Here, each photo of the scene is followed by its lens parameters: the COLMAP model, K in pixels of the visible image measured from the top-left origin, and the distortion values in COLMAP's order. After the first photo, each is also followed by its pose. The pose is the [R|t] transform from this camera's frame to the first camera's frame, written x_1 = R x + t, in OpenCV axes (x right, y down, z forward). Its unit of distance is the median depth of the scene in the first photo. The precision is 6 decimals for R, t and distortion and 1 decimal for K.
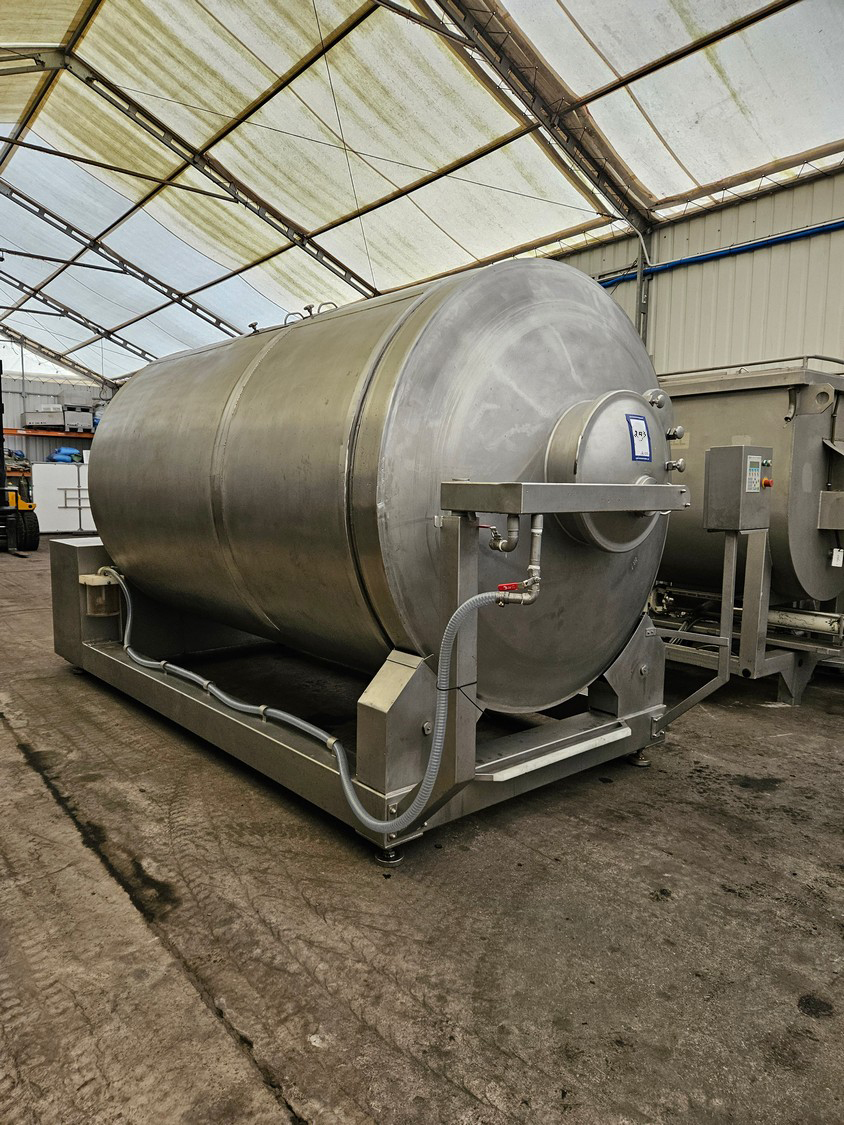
lens RADIAL K [[750.0, 0, 419.5], [0, 750.0, 564.1], [0, 0, 1]] dist [0.069652, -0.060685]
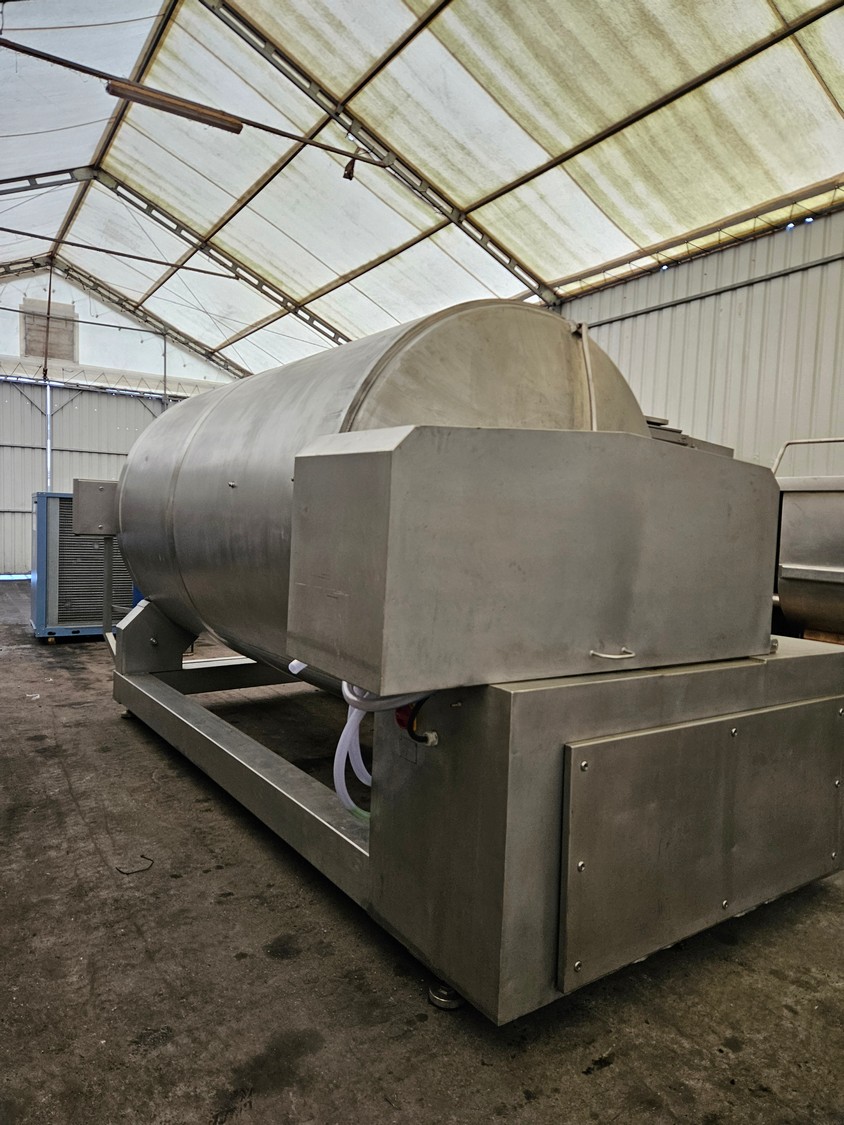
lens RADIAL K [[750.0, 0, 418.6], [0, 750.0, 557.7], [0, 0, 1]] dist [0.069652, -0.060685]
pose [[-0.993823, -0.051654, 0.098223, -0.377950], [-0.035642, 0.986749, 0.158289, -0.275734], [-0.105098, 0.153810, -0.982495, 2.556430]]
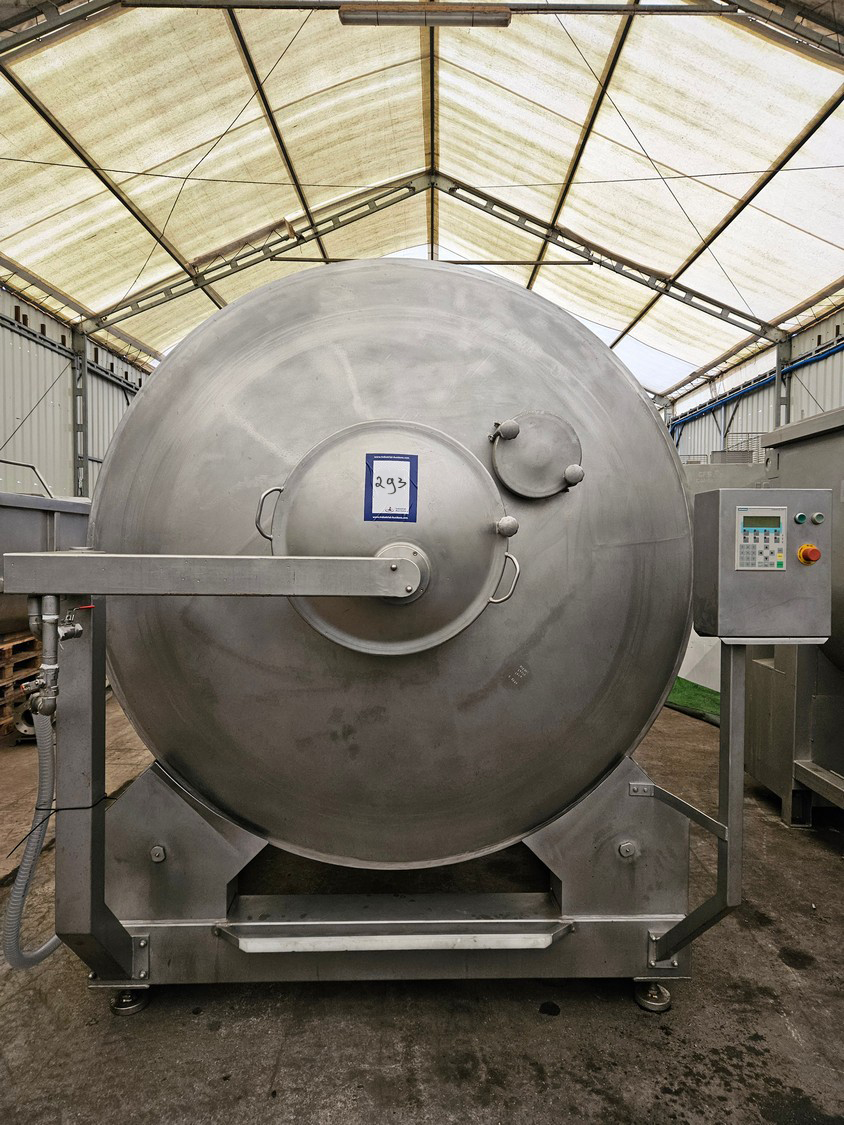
lens RADIAL K [[750.0, 0, 424.9], [0, 750.0, 565.1], [0, 0, 1]] dist [0.069652, -0.060685]
pose [[0.780801, 0.013348, -0.624637, 0.615129], [-0.064975, 0.996085, -0.059934, -0.050395], [0.621391, 0.087383, 0.778612, 0.425770]]
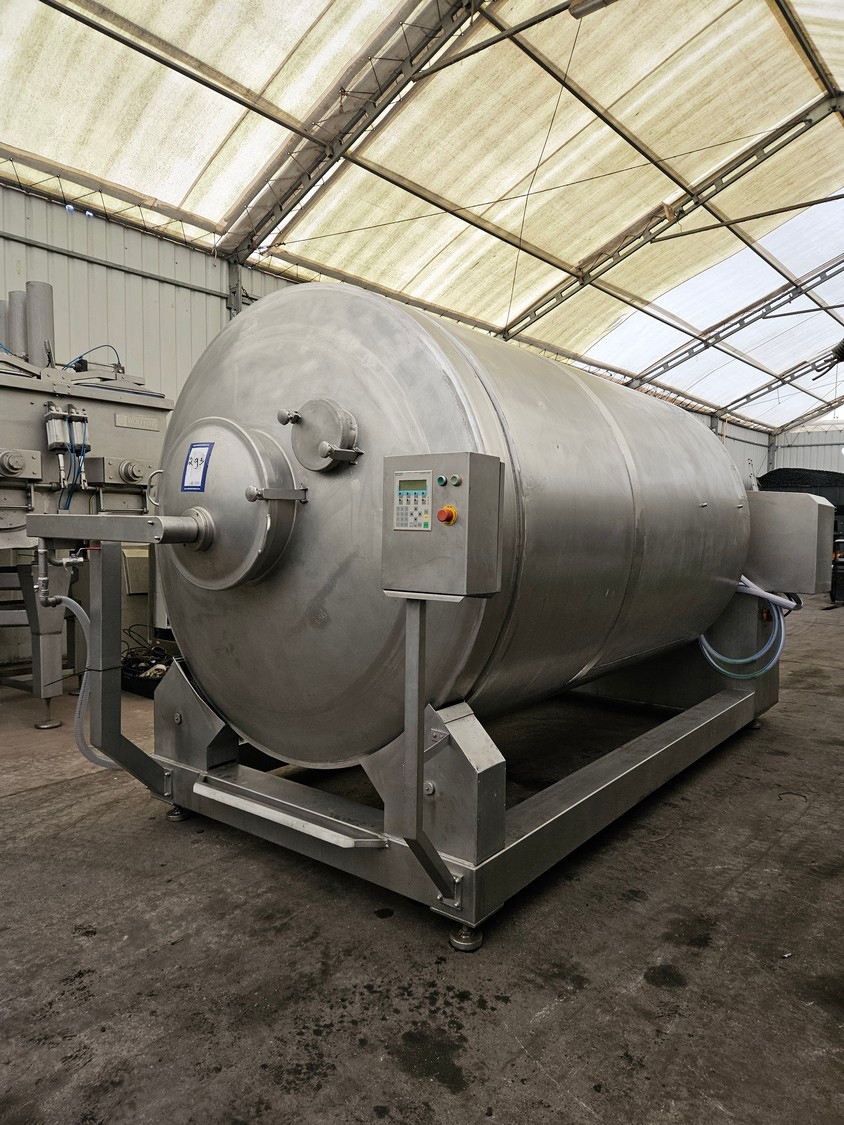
lens RADIAL K [[750.0, 0, 425.0], [0, 750.0, 567.0], [0, 0, 1]] dist [0.069652, -0.060685]
pose [[0.199357, 0.046337, -0.978831, 1.059816], [-0.117086, 0.992852, 0.023154, -0.083190], [0.972907, 0.109991, 0.203357, 0.922862]]
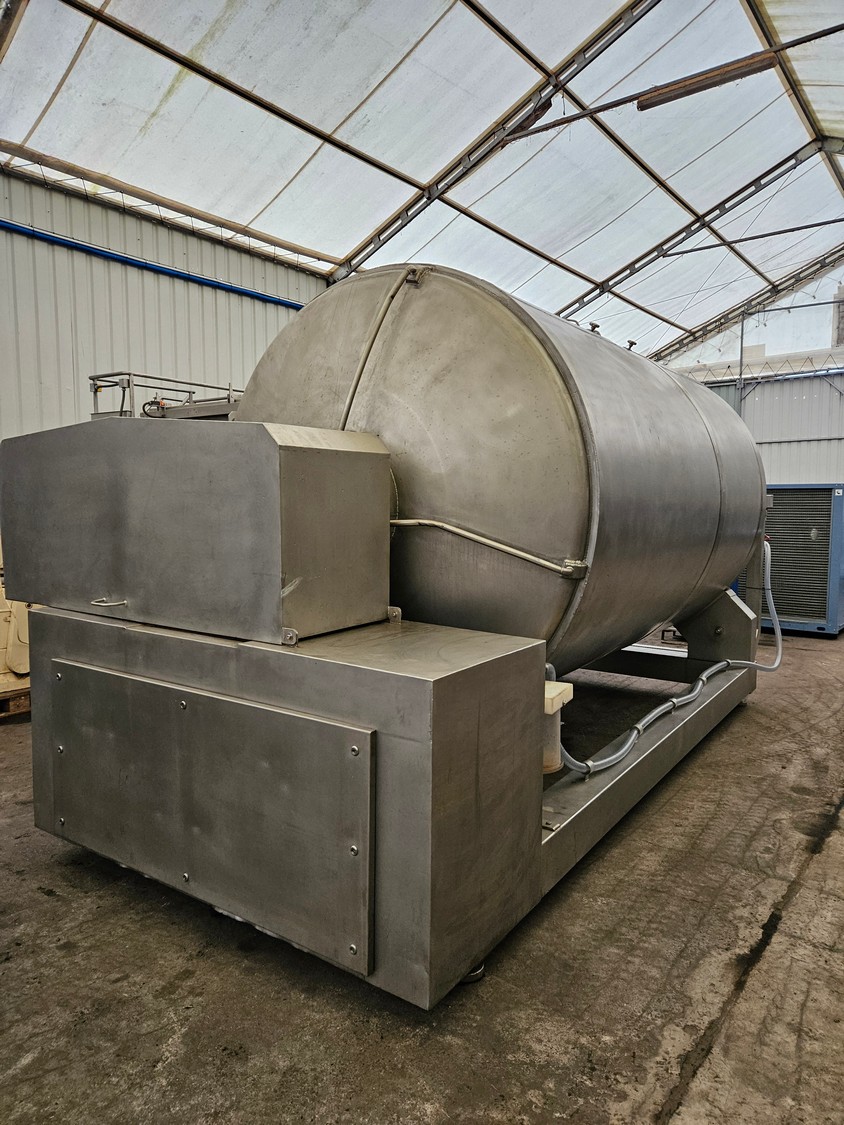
lens RADIAL K [[750.0, 0, 418.5], [0, 750.0, 571.6], [0, 0, 1]] dist [0.069652, -0.060685]
pose [[-0.248337, -0.104746, 0.962994, -1.320761], [0.100321, 0.986010, 0.133120, -0.202930], [-0.963465, 0.129667, -0.234354, 1.787656]]
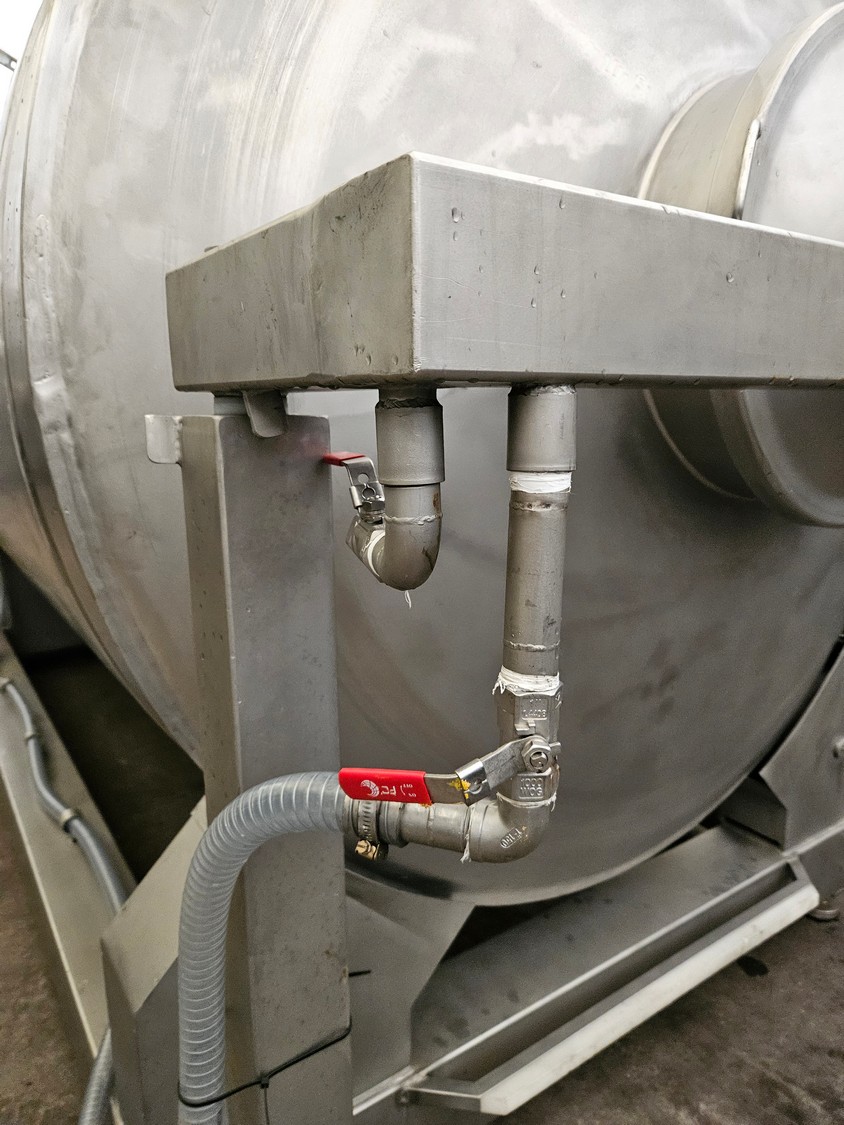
lens RADIAL K [[750.0, 0, 436.7], [0, 750.0, 565.5], [0, 0, 1]] dist [0.069652, -0.060685]
pose [[0.994156, 0.002211, -0.107932, 0.100867], [0.008107, 0.995438, 0.095066, -0.027862], [0.107650, -0.095386, 0.989603, 0.549031]]
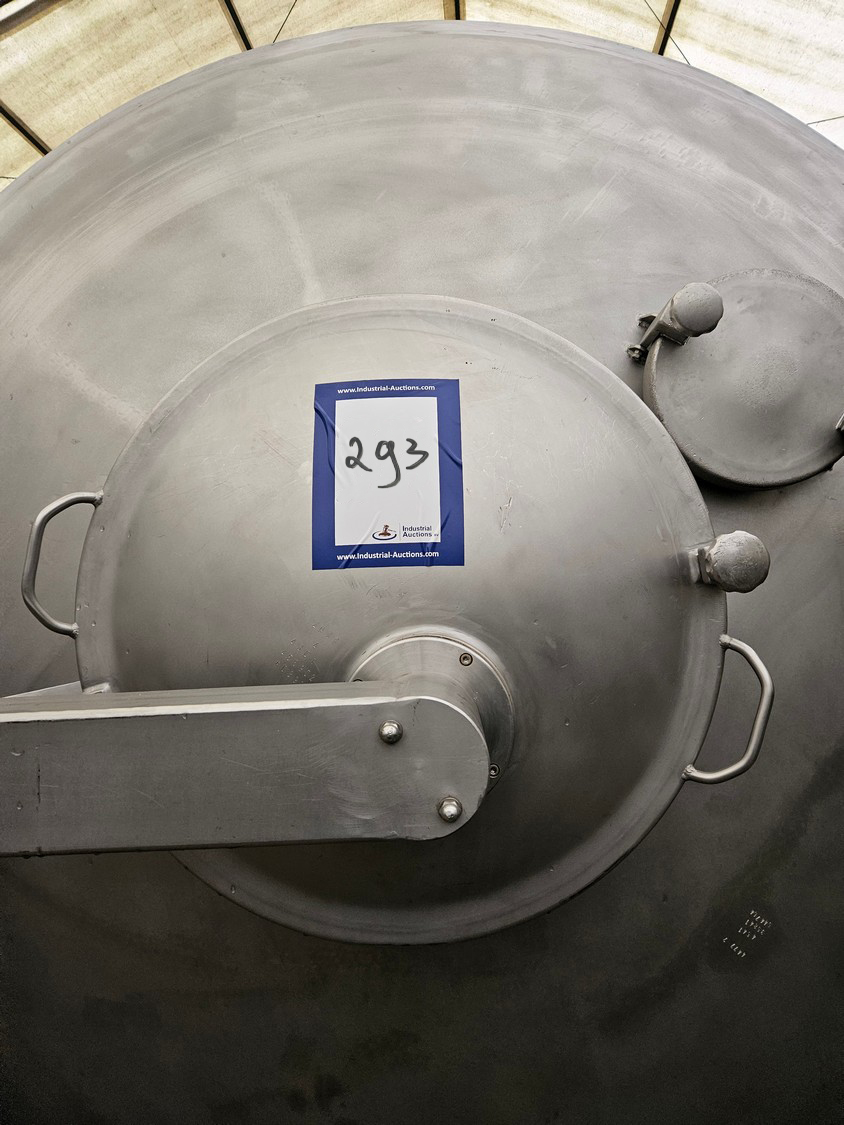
lens RADIAL K [[750.0, 0, 428.5], [0, 750.0, 557.9], [0, 0, 1]] dist [0.069652, -0.060685]
pose [[0.733396, -0.074500, -0.675708, 0.384048], [-0.014696, 0.992007, -0.125323, -0.092755], [0.679643, 0.101842, 0.726439, 0.707864]]
